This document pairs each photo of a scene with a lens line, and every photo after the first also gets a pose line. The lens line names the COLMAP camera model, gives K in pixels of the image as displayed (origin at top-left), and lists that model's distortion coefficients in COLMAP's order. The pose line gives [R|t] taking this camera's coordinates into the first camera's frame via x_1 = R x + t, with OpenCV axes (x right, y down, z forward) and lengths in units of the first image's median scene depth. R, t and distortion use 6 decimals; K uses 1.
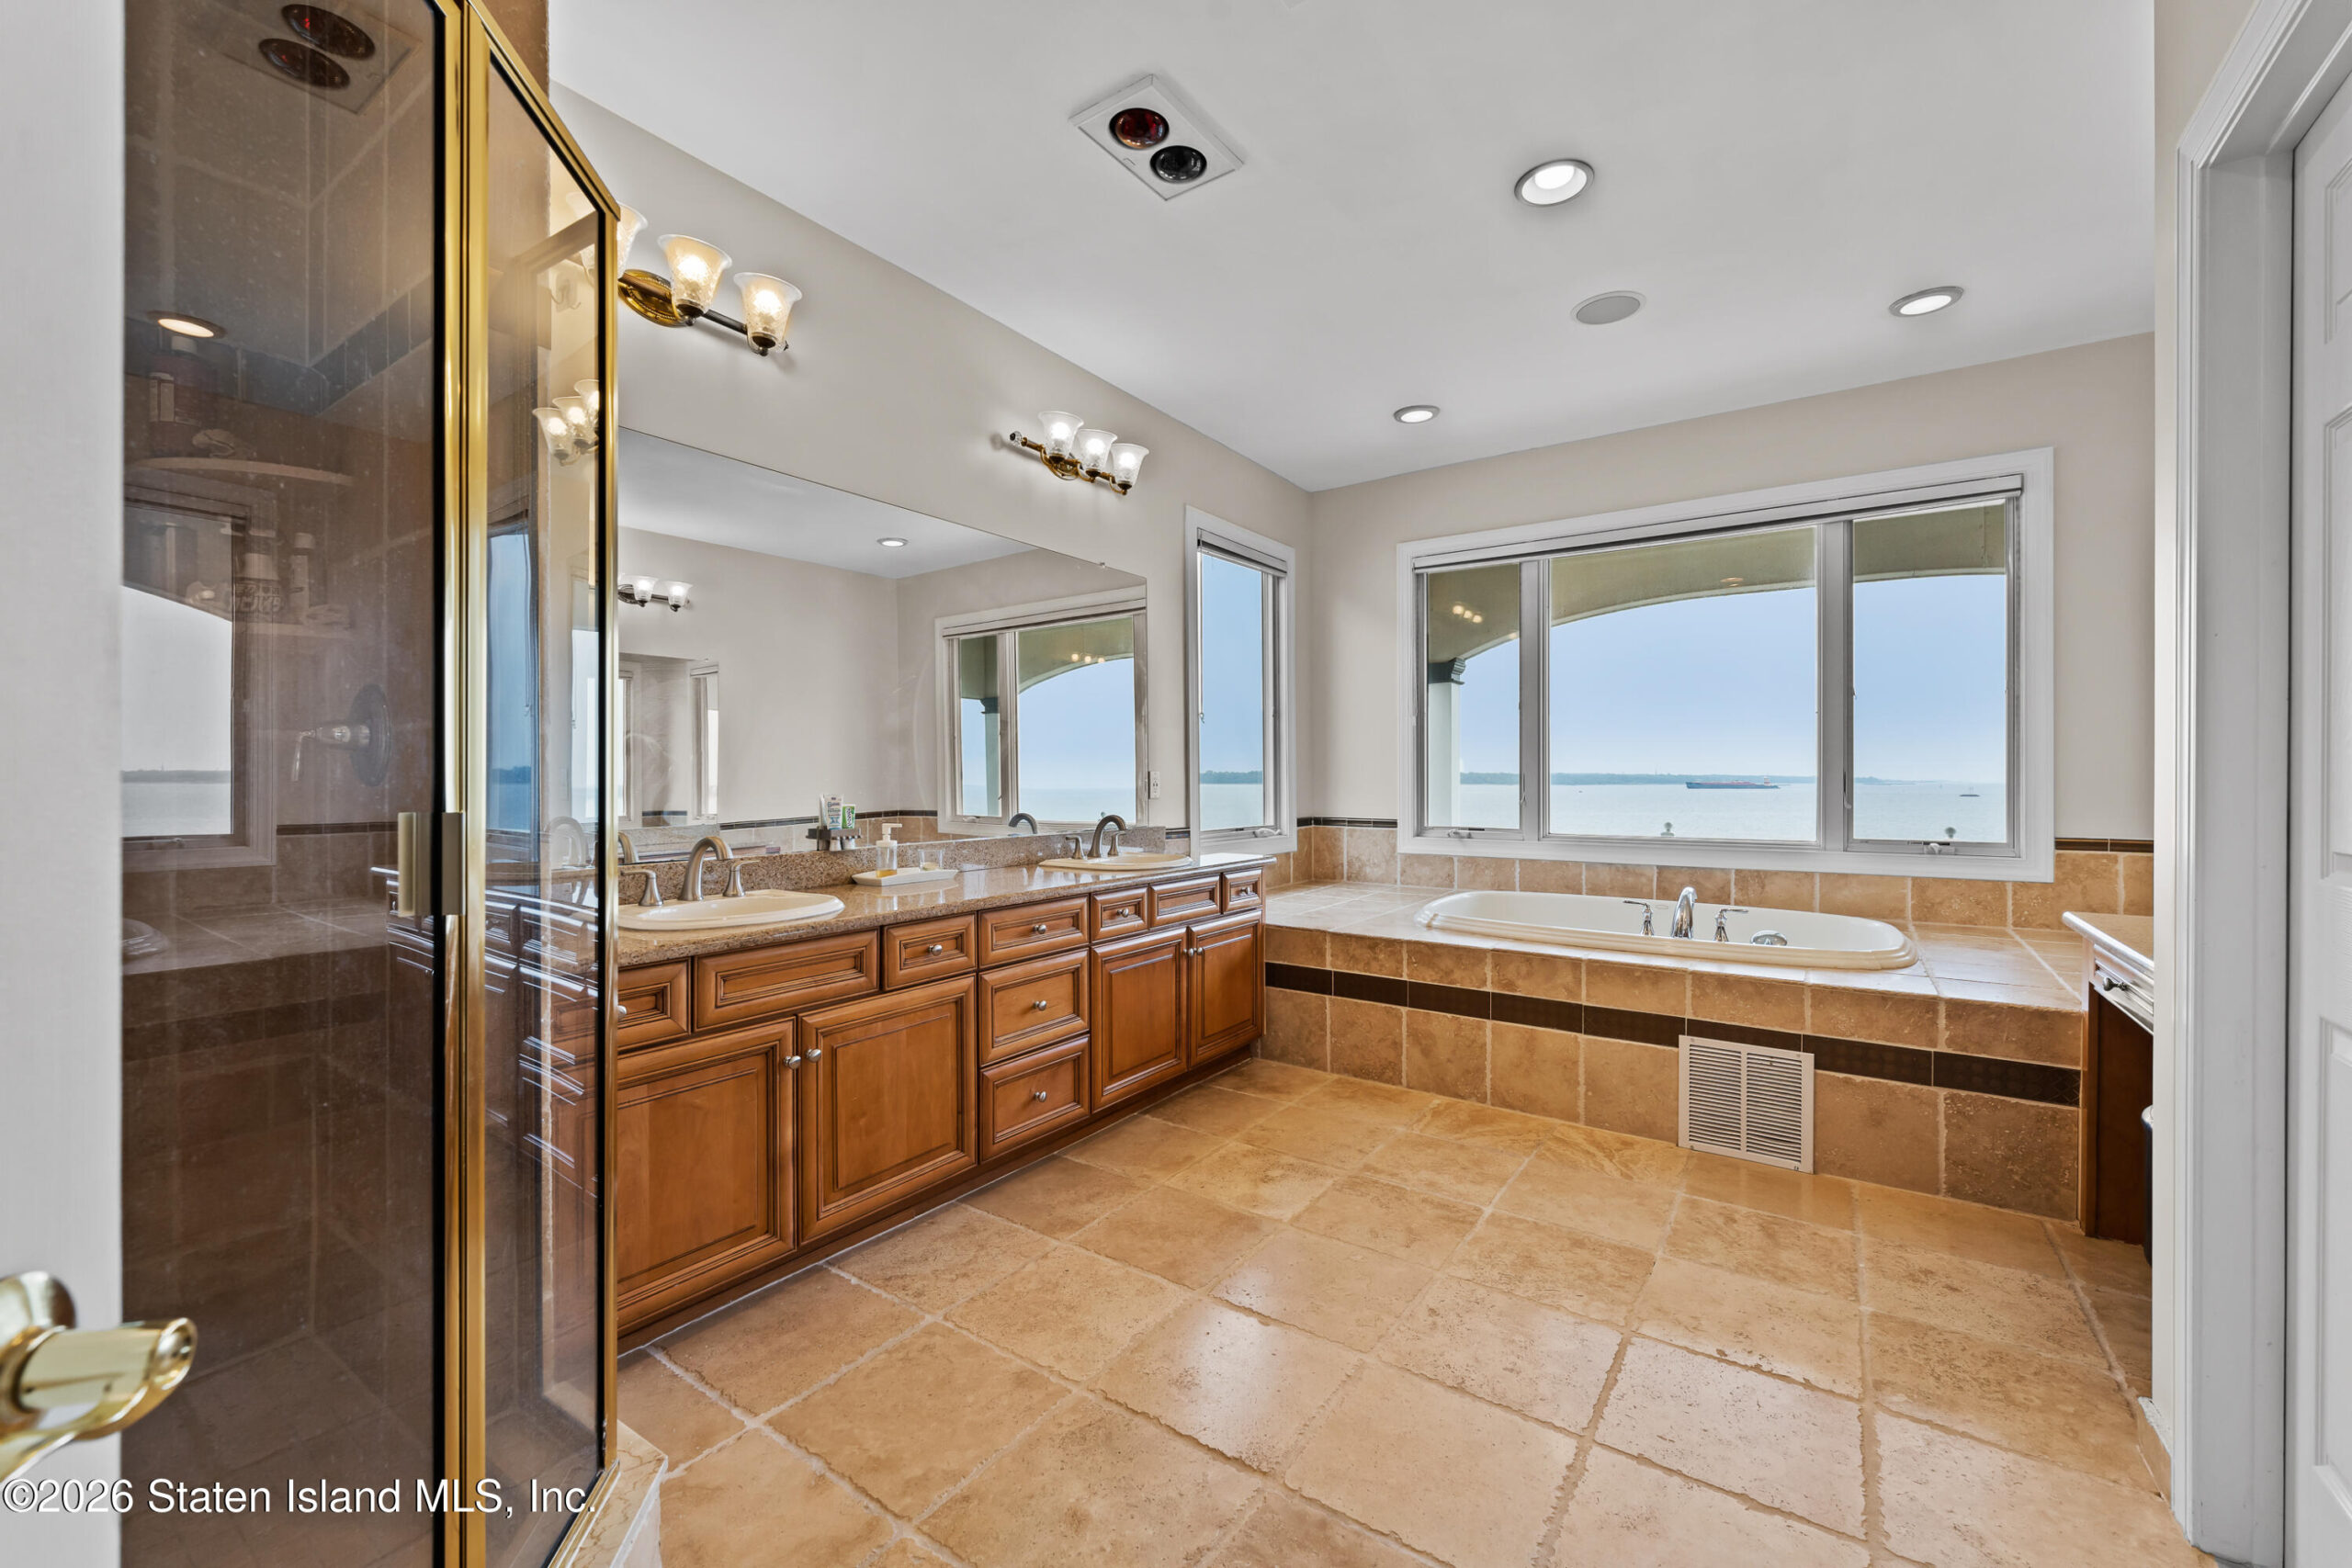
lens RADIAL K [[945.2, 0, 1181.1], [0, 945.2, 773.4], [0, 0, 1]] dist [0.000153, 0.000018]
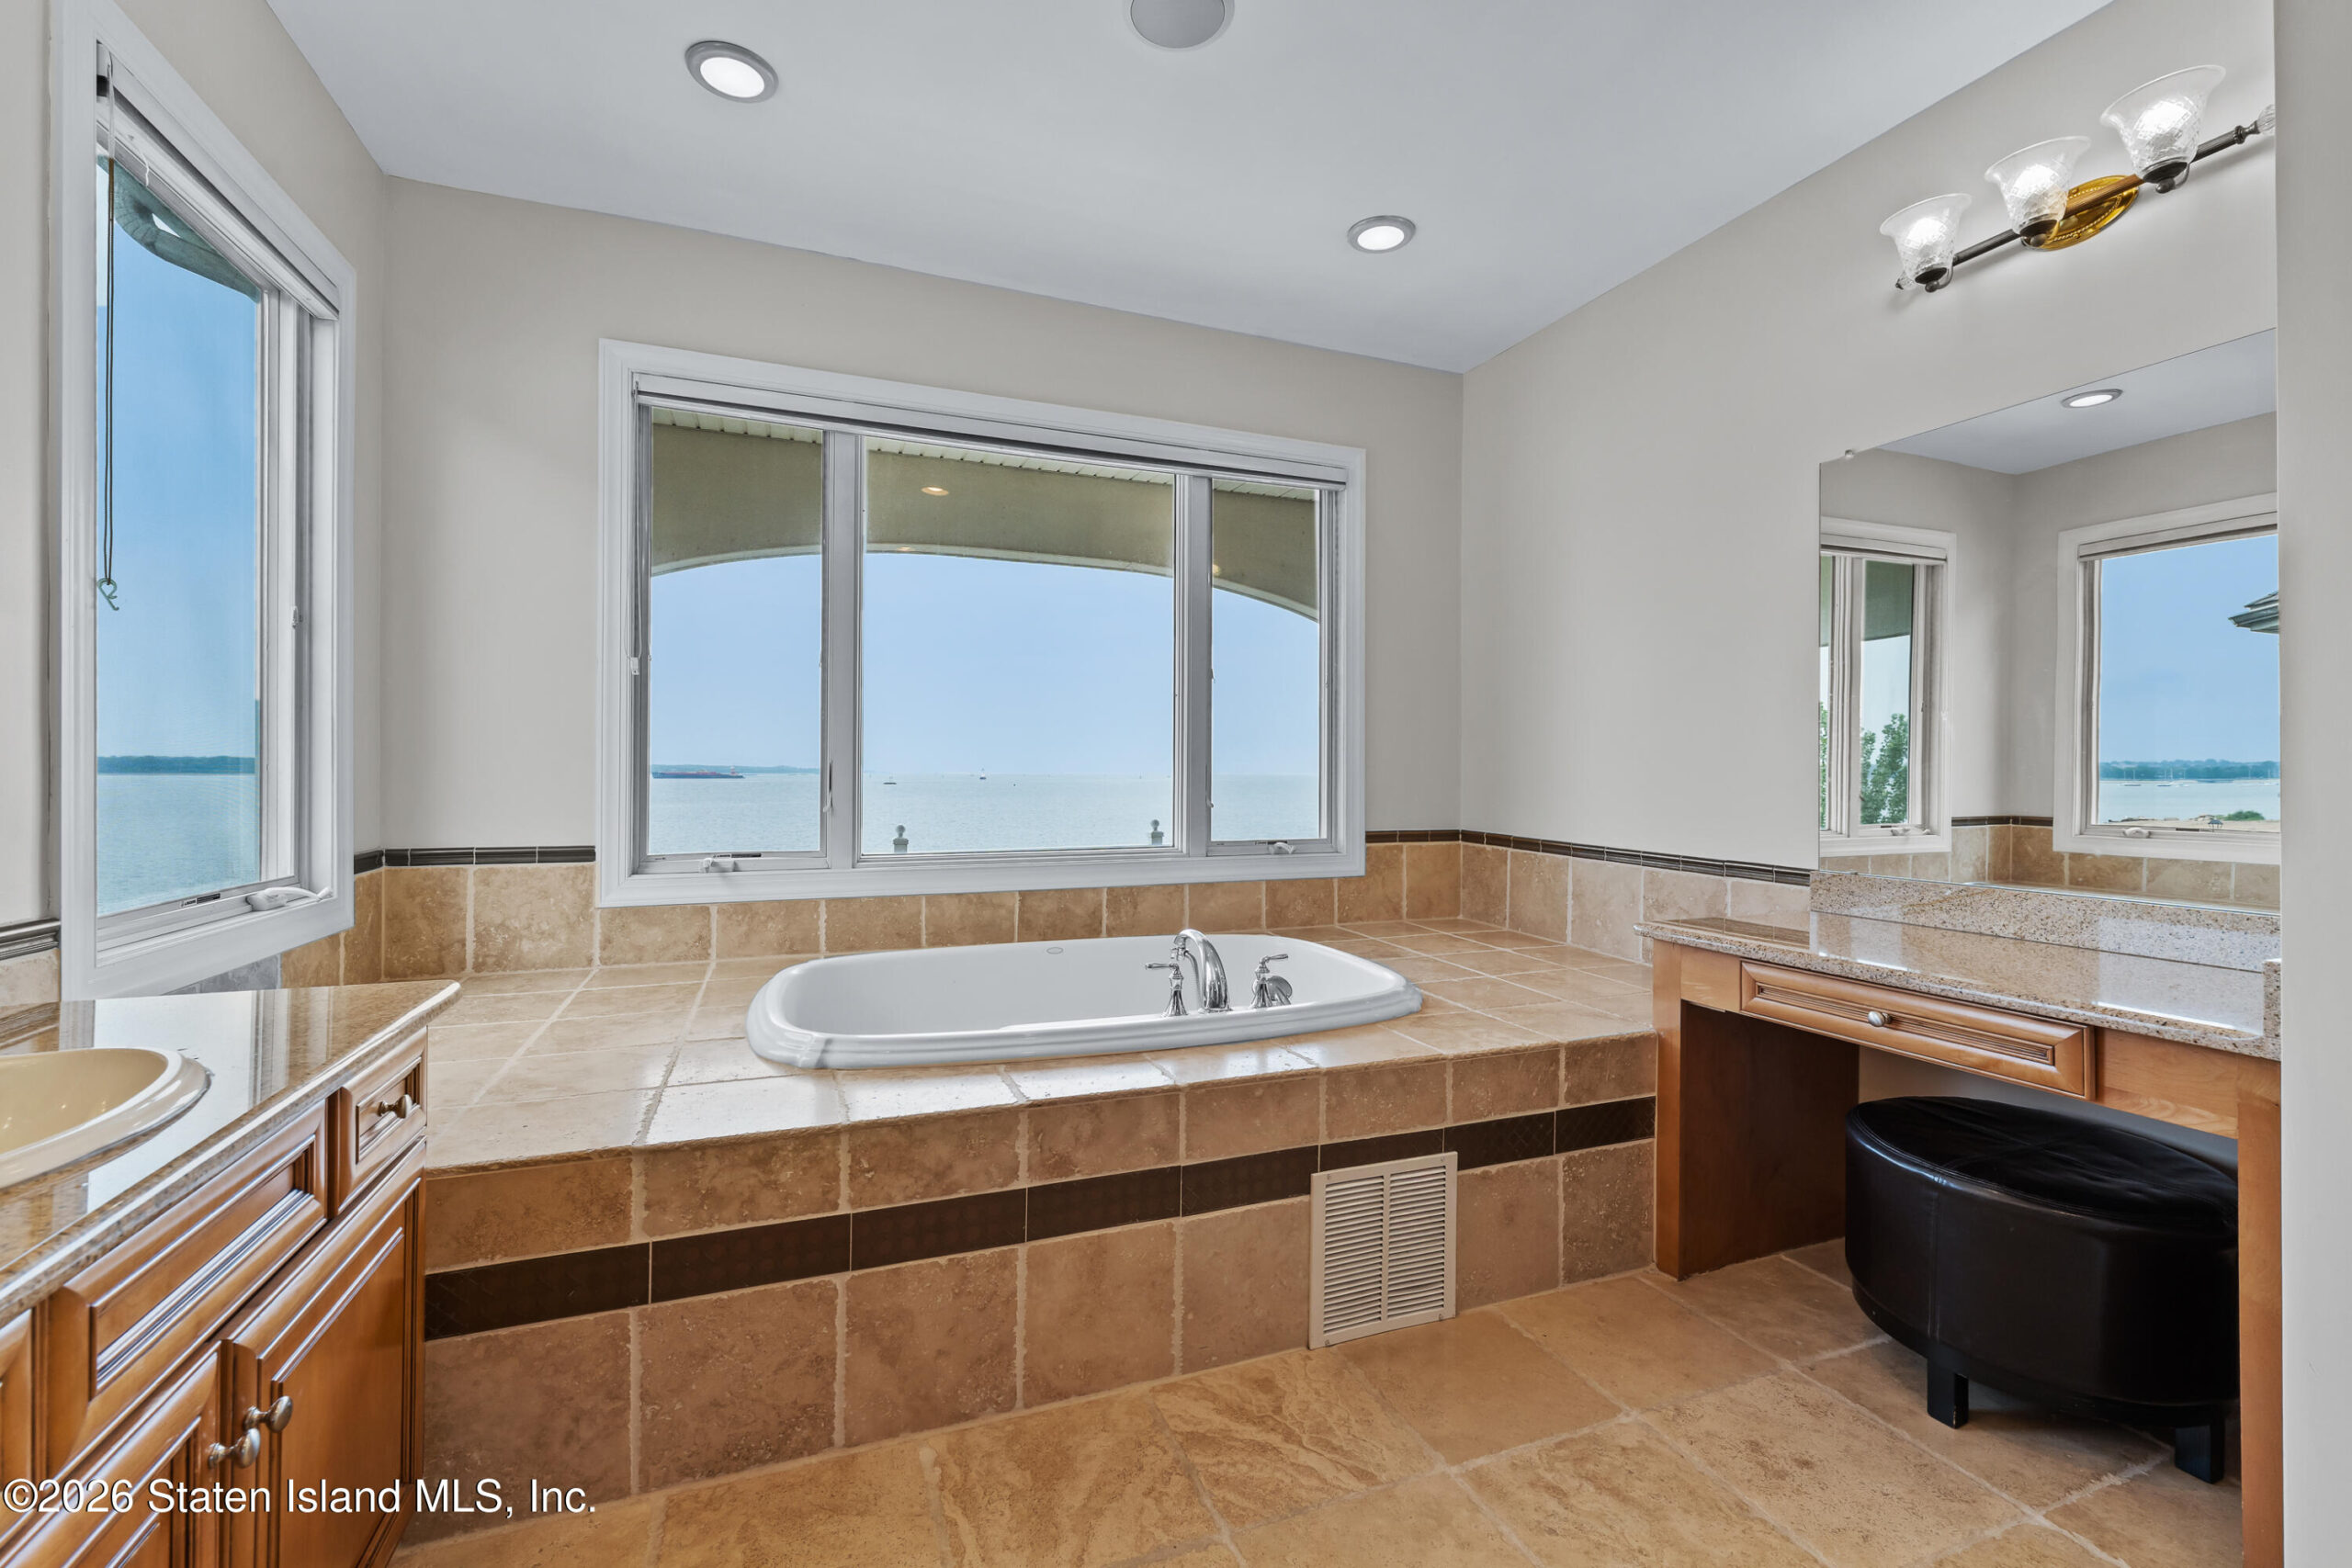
lens RADIAL K [[971.0, 0, 1167.8], [0, 971.0, 763.3], [0, 0, 1]] dist [0.000176, -0.000467]
pose [[0.567168, 0.009378, 0.823549, -0.064219], [-0.009658, 0.999942, -0.004736, 0.001508], [-0.823546, -0.005268, 0.567226, 0.614944]]
